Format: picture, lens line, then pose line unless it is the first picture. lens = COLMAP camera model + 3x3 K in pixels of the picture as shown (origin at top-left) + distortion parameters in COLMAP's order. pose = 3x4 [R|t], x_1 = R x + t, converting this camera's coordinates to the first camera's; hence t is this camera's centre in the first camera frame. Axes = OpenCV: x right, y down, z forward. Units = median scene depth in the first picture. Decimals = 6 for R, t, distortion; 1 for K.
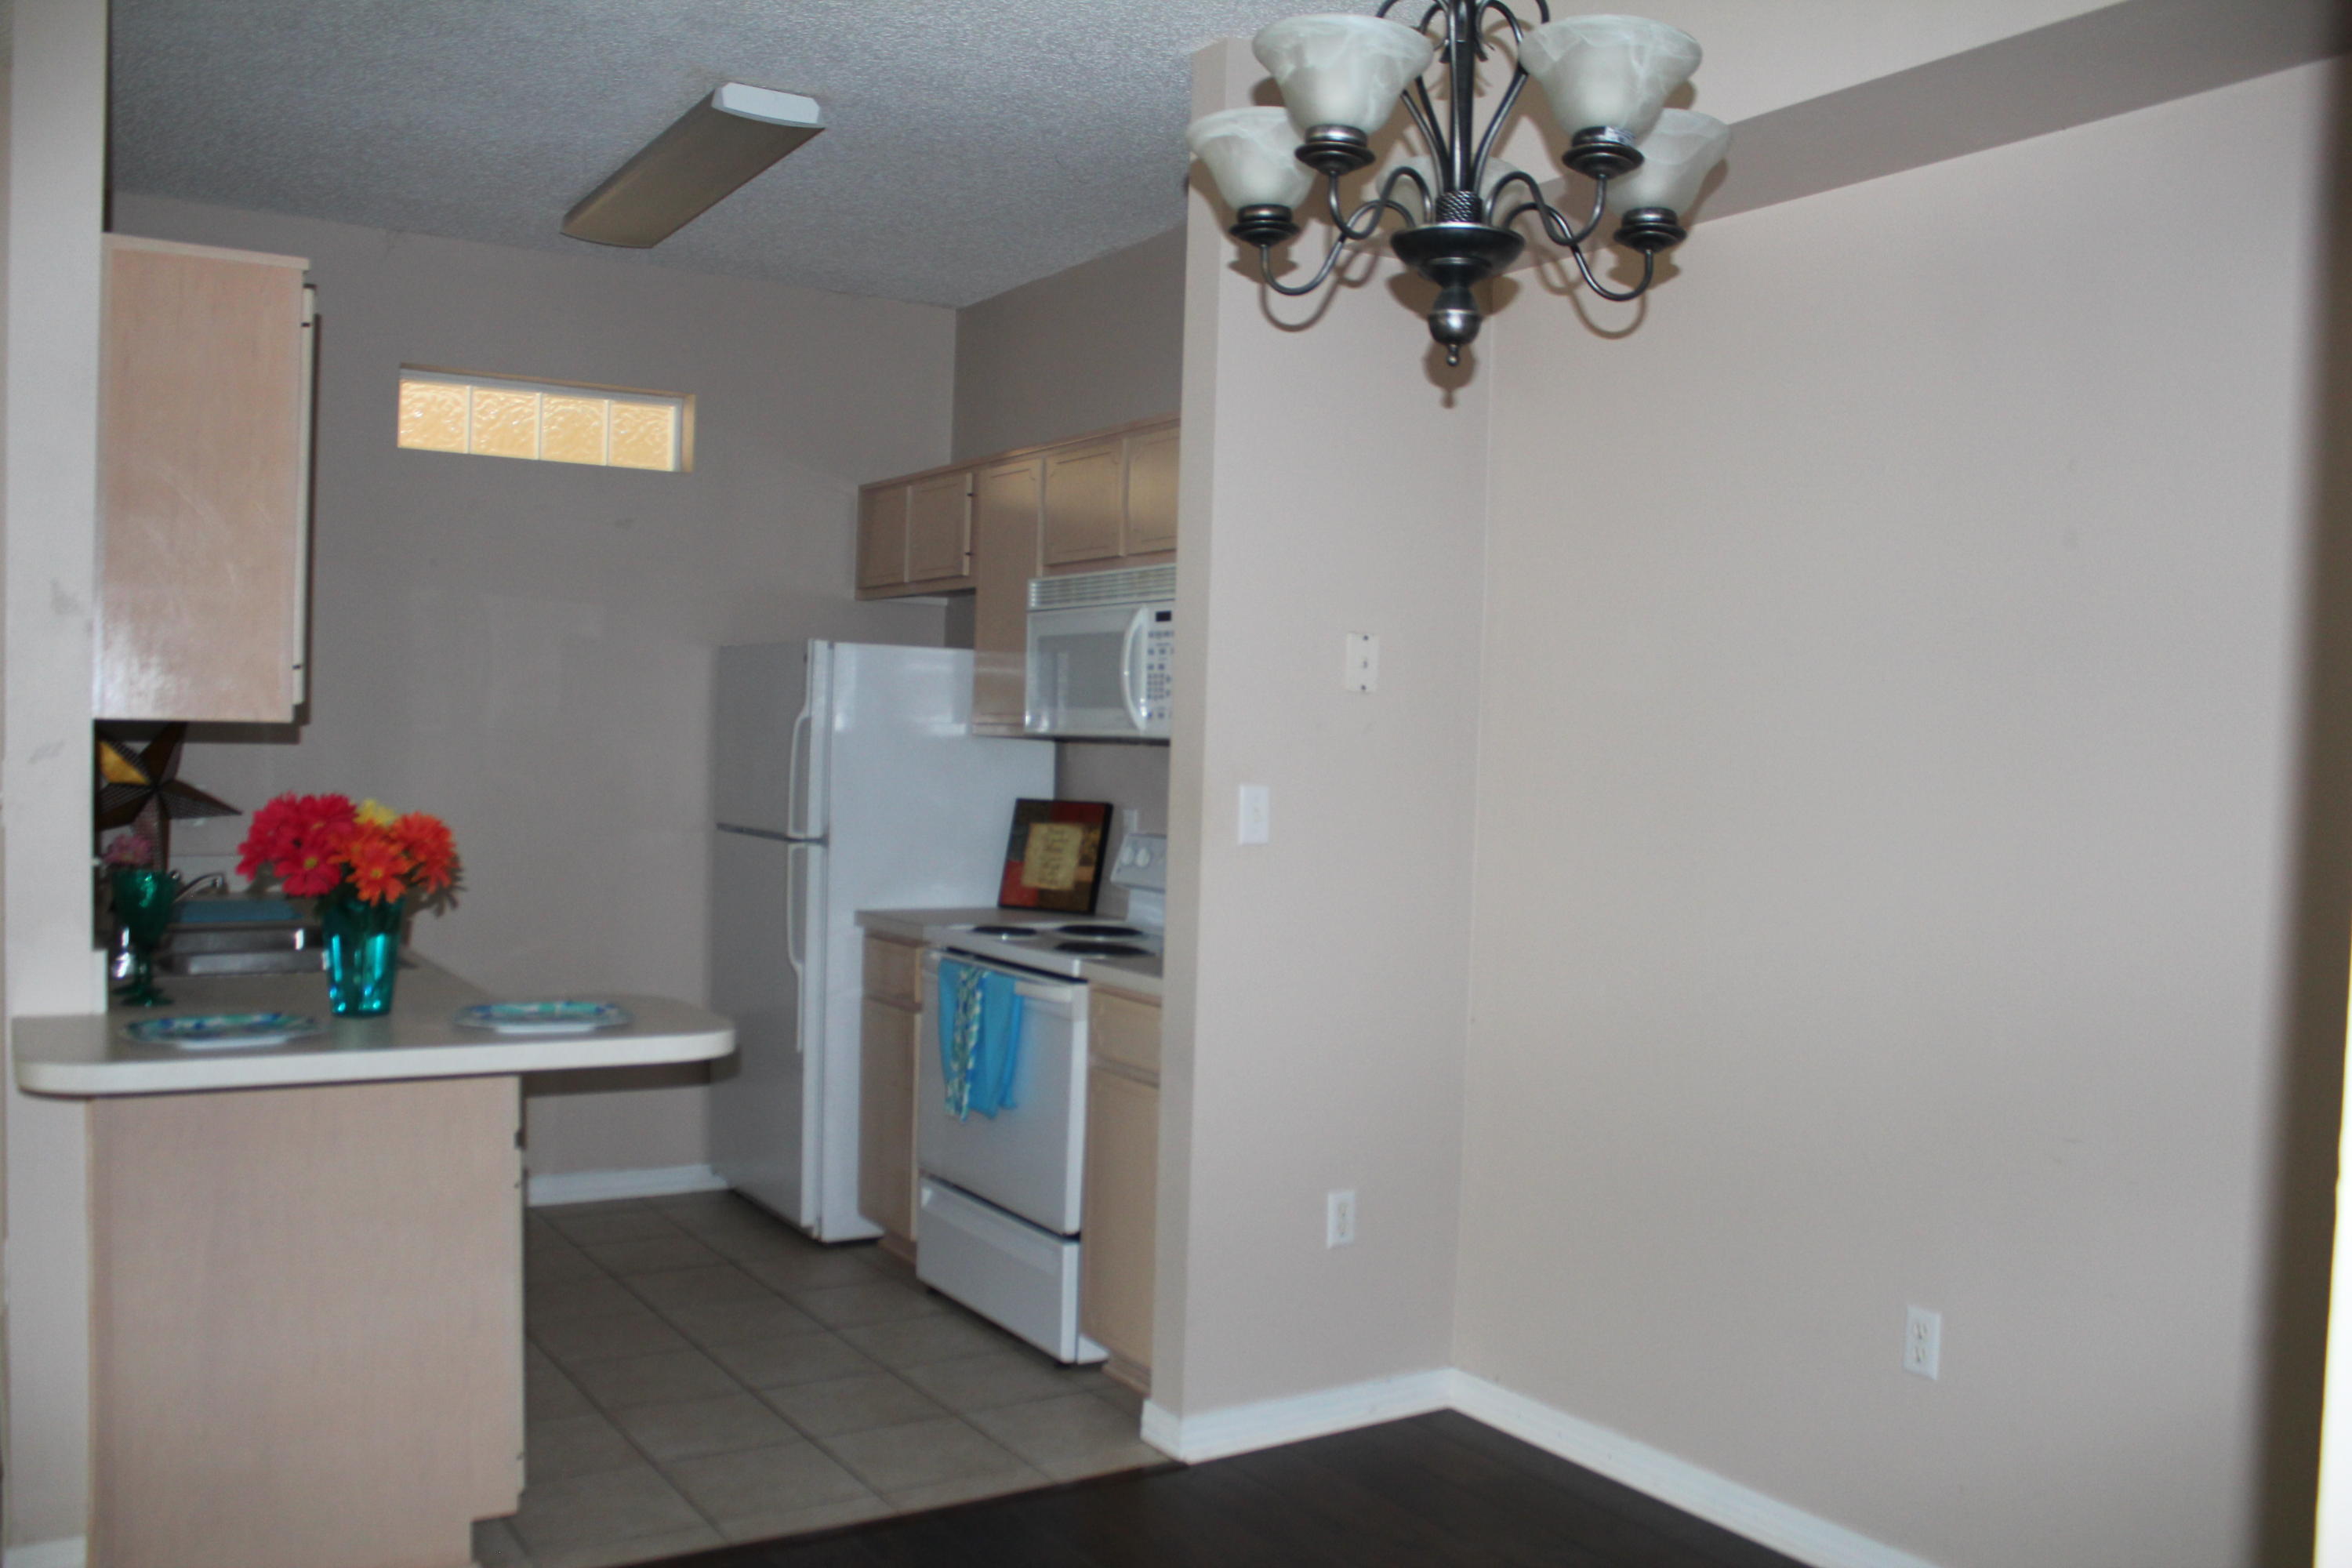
lens RADIAL K [[1931.8, 0, 1121.0], [0, 1931.8, 785.3], [0, 0, 1]] dist [-0.165564, 0.158978]
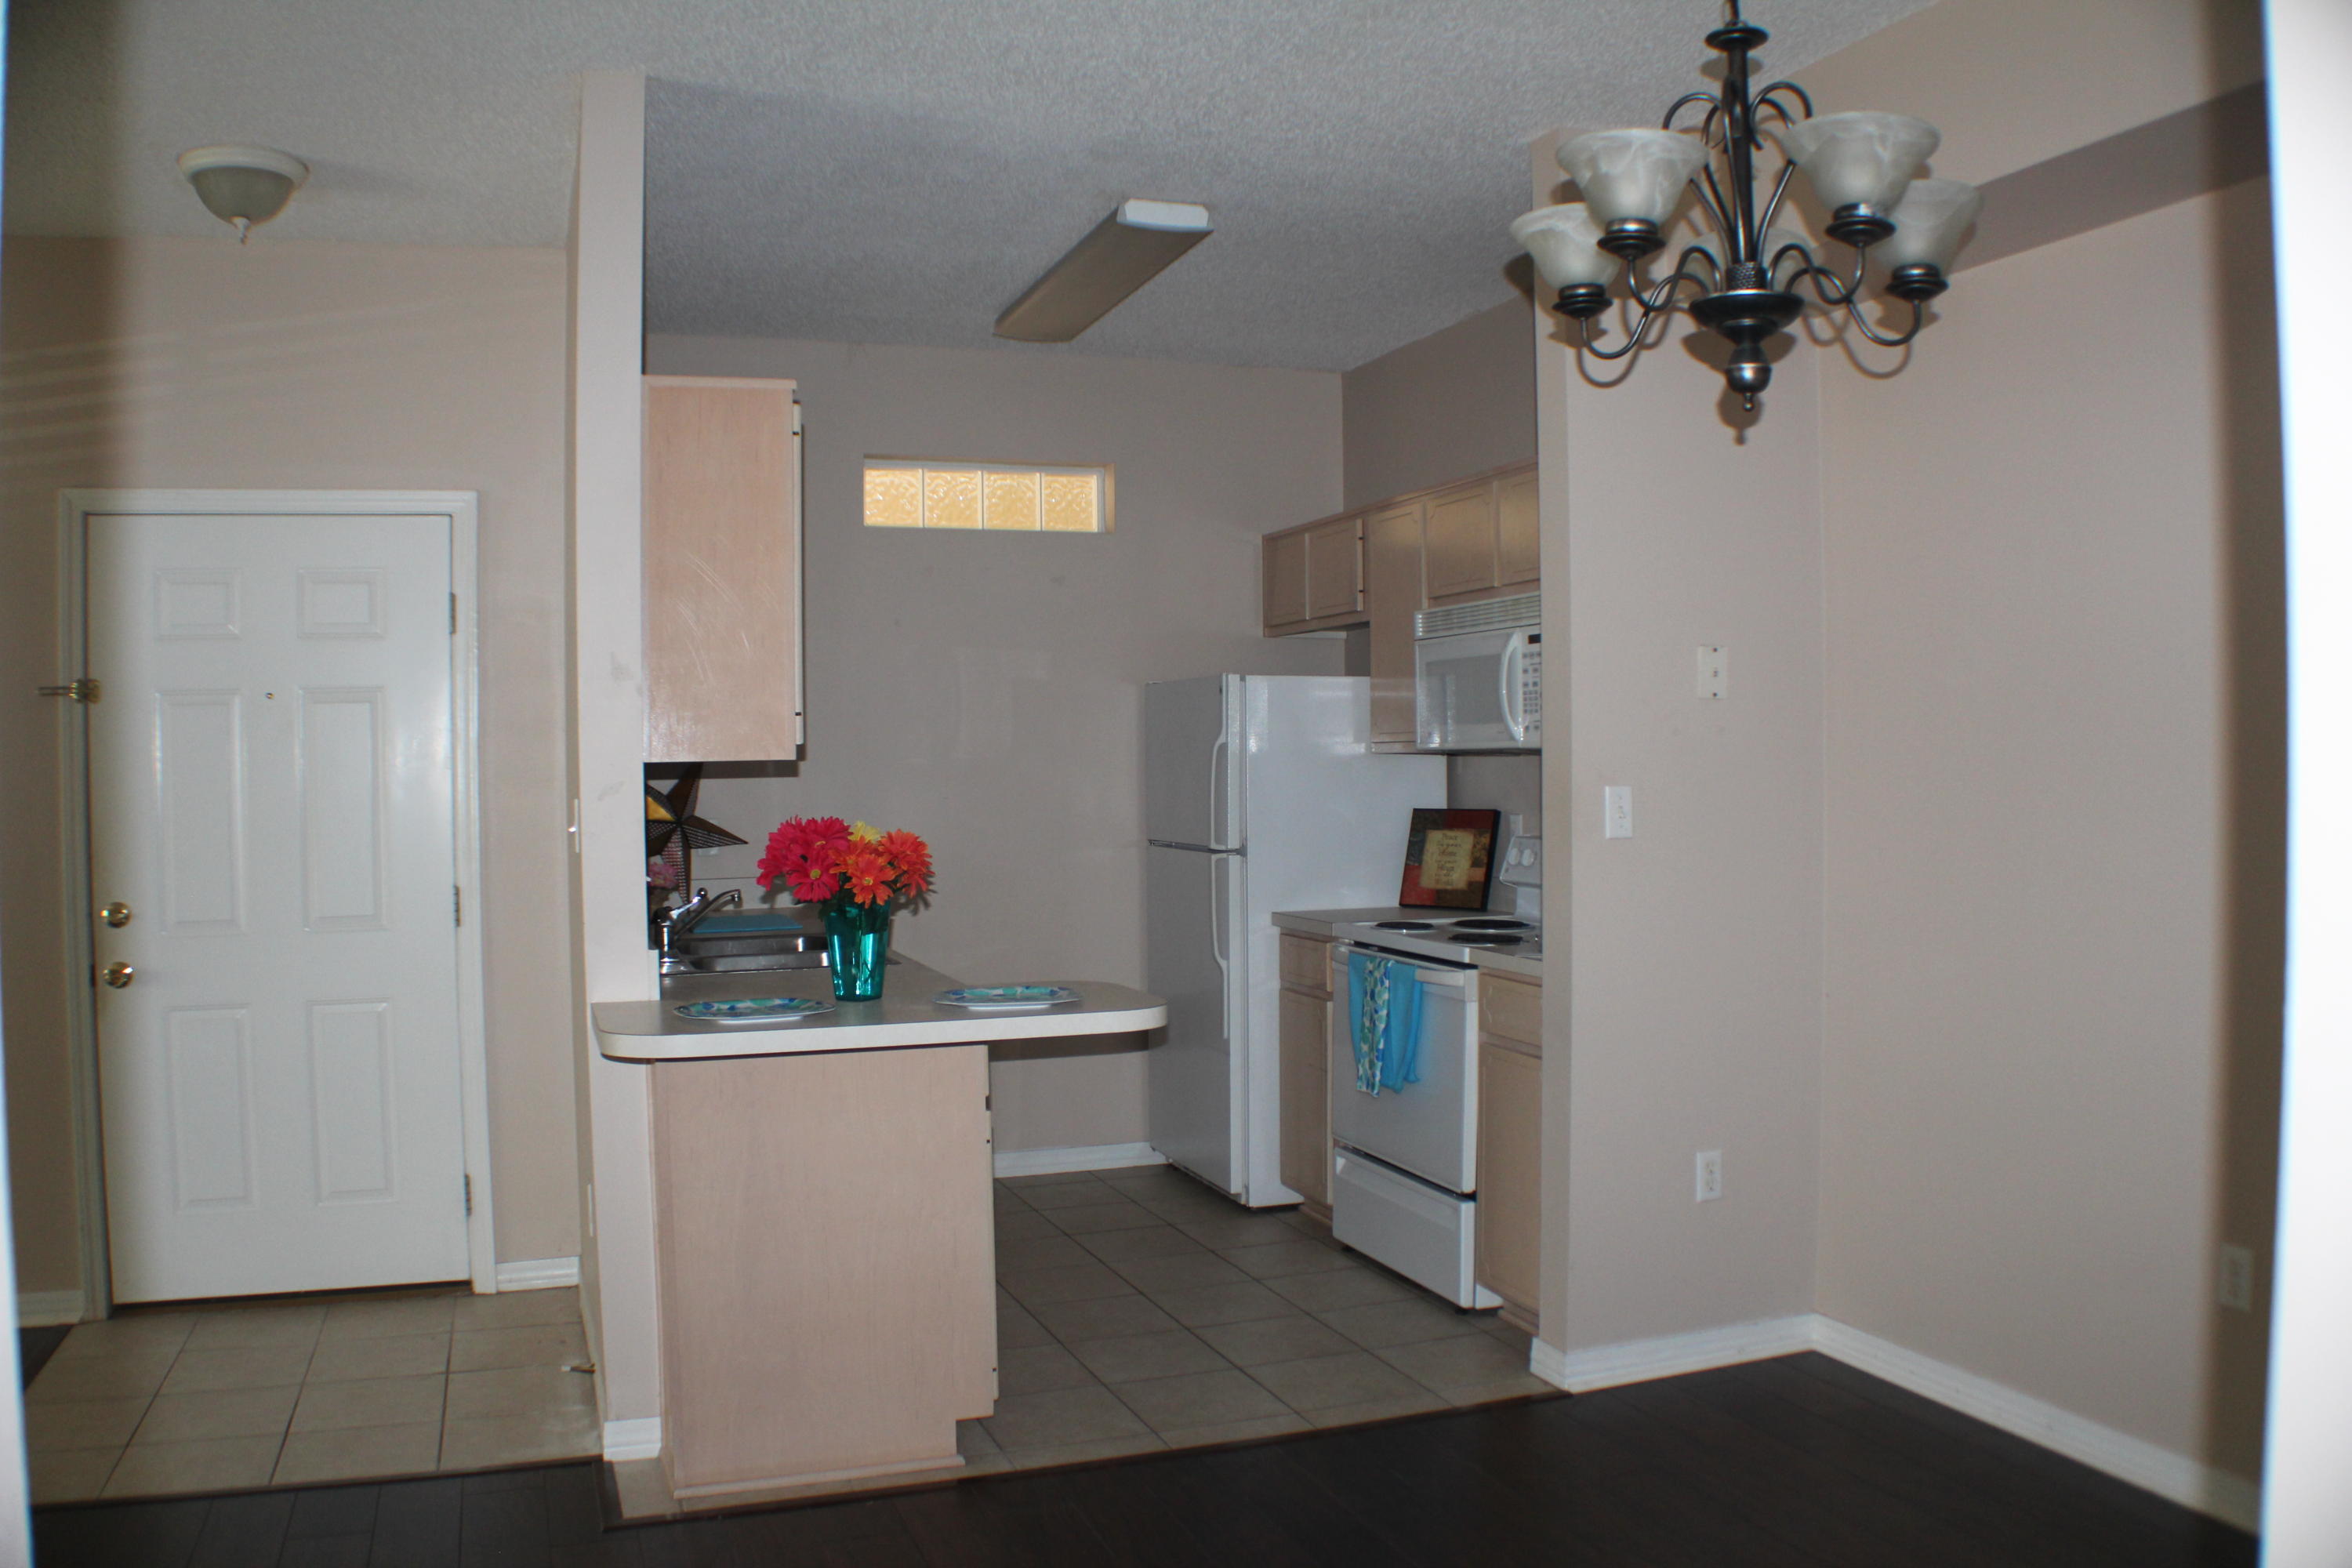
lens RADIAL K [[1817.4, 0, 1114.3], [0, 1817.4, 787.3], [0, 0, 1]] dist [-0.184828, 0.004439]
pose [[0.973906, -0.035274, -0.224196, 0.014788], [0.032464, 0.999341, -0.016208, 0.007036], [0.224620, 0.008507, 0.974409, -0.064648]]
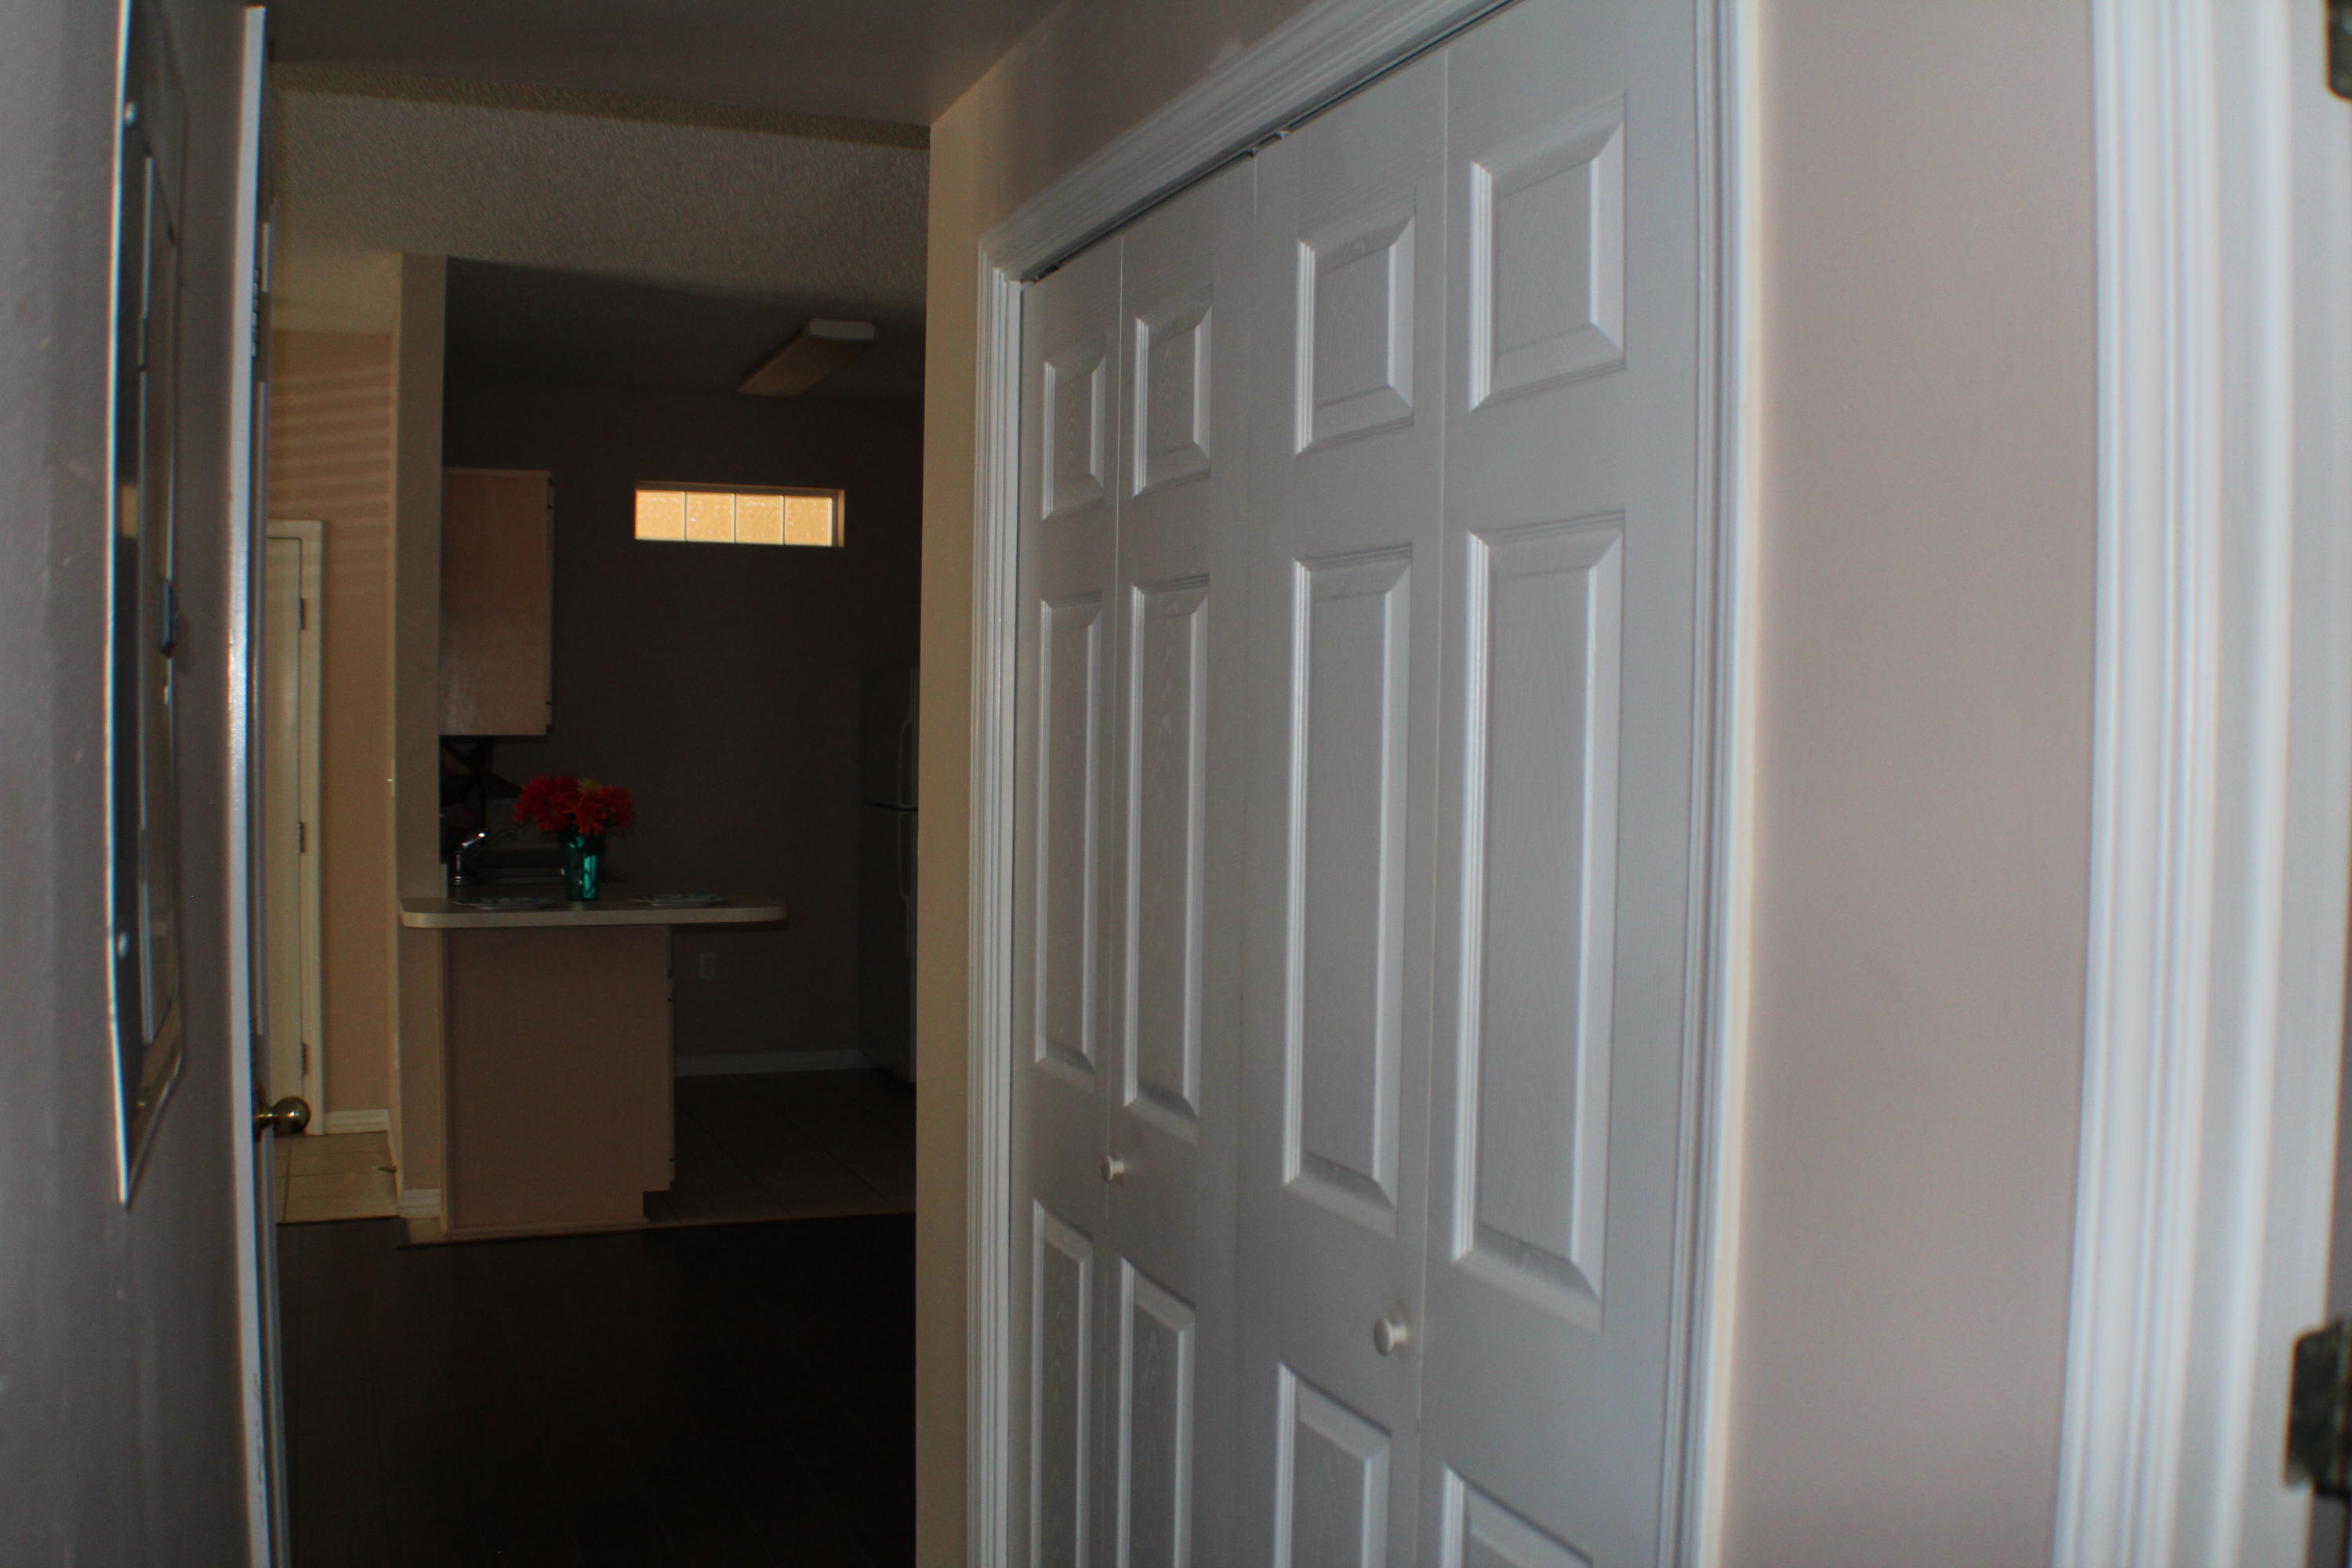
lens RADIAL K [[2034.2, 0, 1099.5], [0, 2034.2, 795.7], [0, 0, 1]] dist [-0.175577, 0.012396]
pose [[0.983378, -0.009669, -0.181311, 0.286513], [0.010914, 0.999923, 0.005872, 0.012456], [0.181240, -0.007754, 0.983408, -0.527712]]
